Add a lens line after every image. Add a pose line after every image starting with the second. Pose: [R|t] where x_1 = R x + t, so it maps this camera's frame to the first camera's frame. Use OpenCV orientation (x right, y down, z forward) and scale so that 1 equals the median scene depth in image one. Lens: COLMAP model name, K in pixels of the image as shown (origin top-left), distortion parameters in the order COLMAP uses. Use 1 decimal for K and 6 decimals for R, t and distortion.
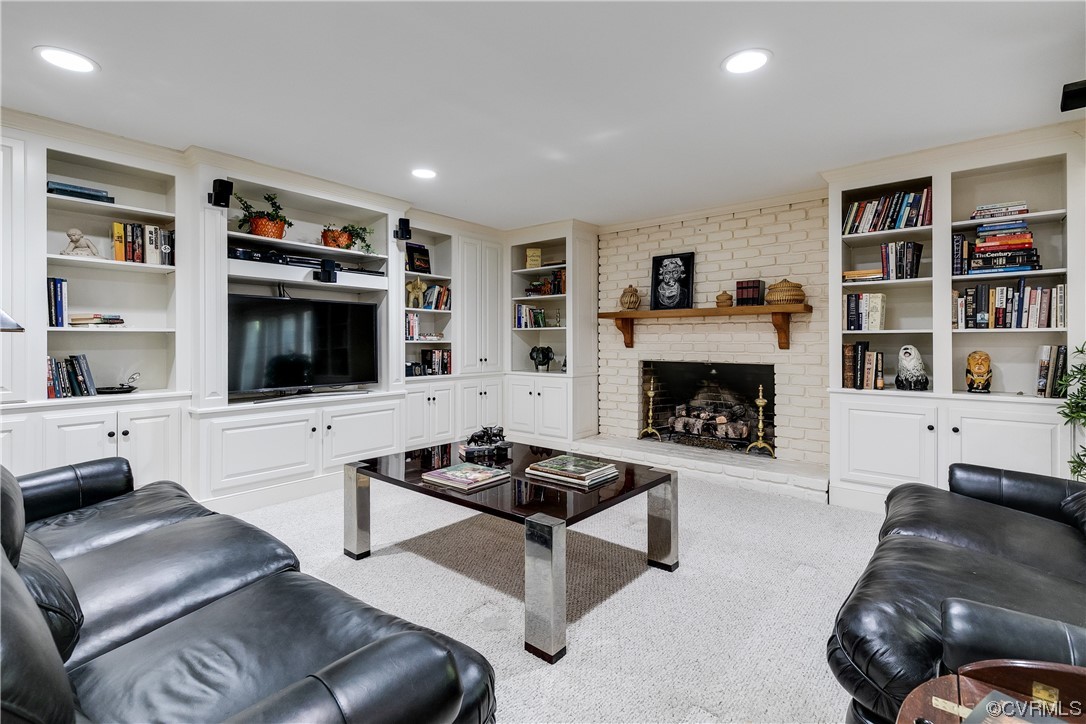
lens RADIAL K [[498.4, 0, 550.2], [0, 498.4, 339.4], [0, 0, 1]] dist [0.012312, -0.001384]
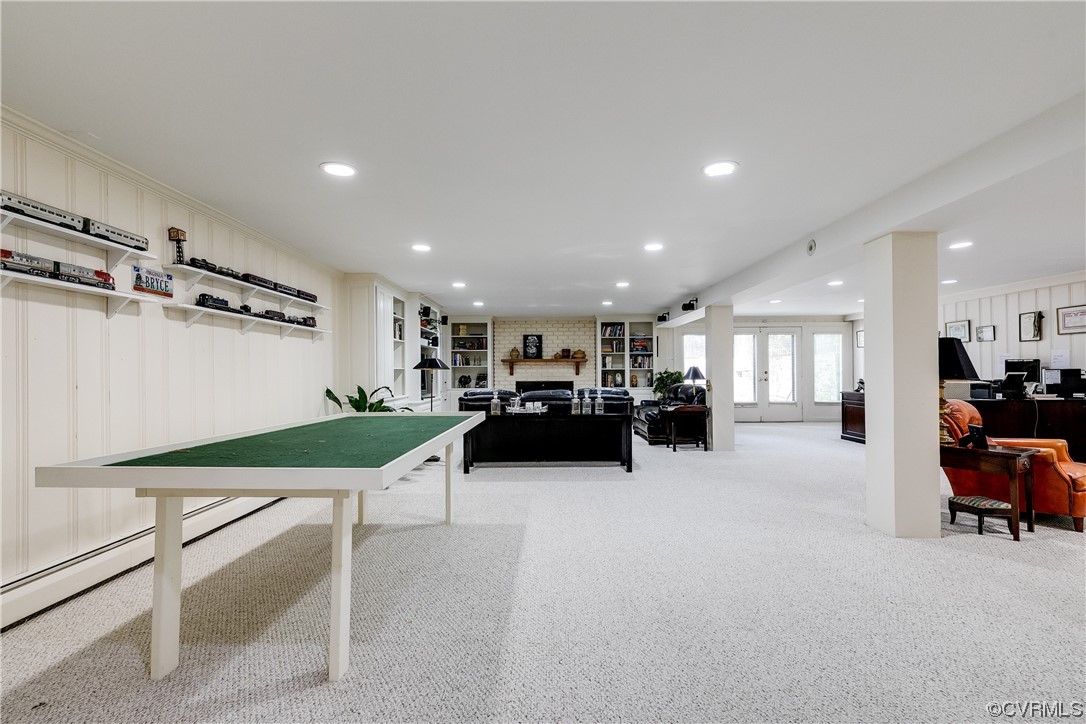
lens RADIAL K [[498.4, 0, 543.3], [0, 498.4, 365.4], [0, 0, 1]] dist [0.012312, -0.001384]
pose [[0.779948, 0.005760, 0.625818, -1.283961], [0.001864, 0.999932, -0.011528, -0.002408], [-0.625842, 0.010158, 0.779884, -0.916656]]
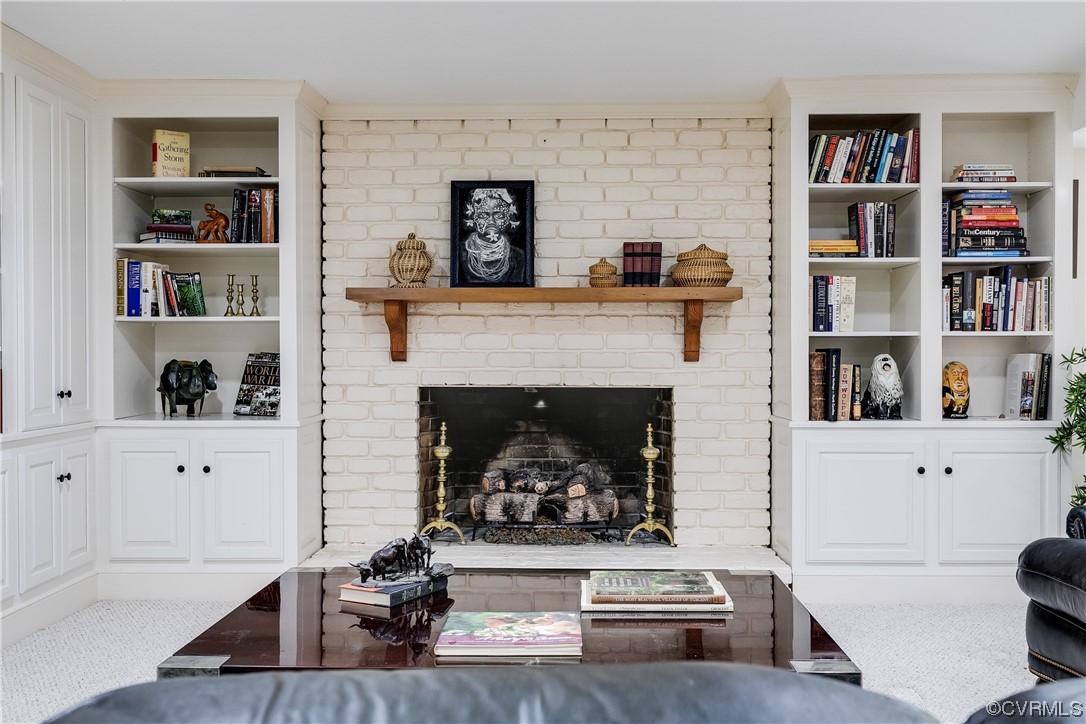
lens RADIAL K [[1067.1, 0, 535.3], [0, 1067.1, 361.7], [0, 0, 1]] dist [0.009703, 0.000000]
pose [[0.795309, -0.007503, 0.606158, -0.435789], [-0.002606, 0.999872, 0.015796, 0.000008], [-0.606199, -0.014142, 0.795188, 0.098837]]
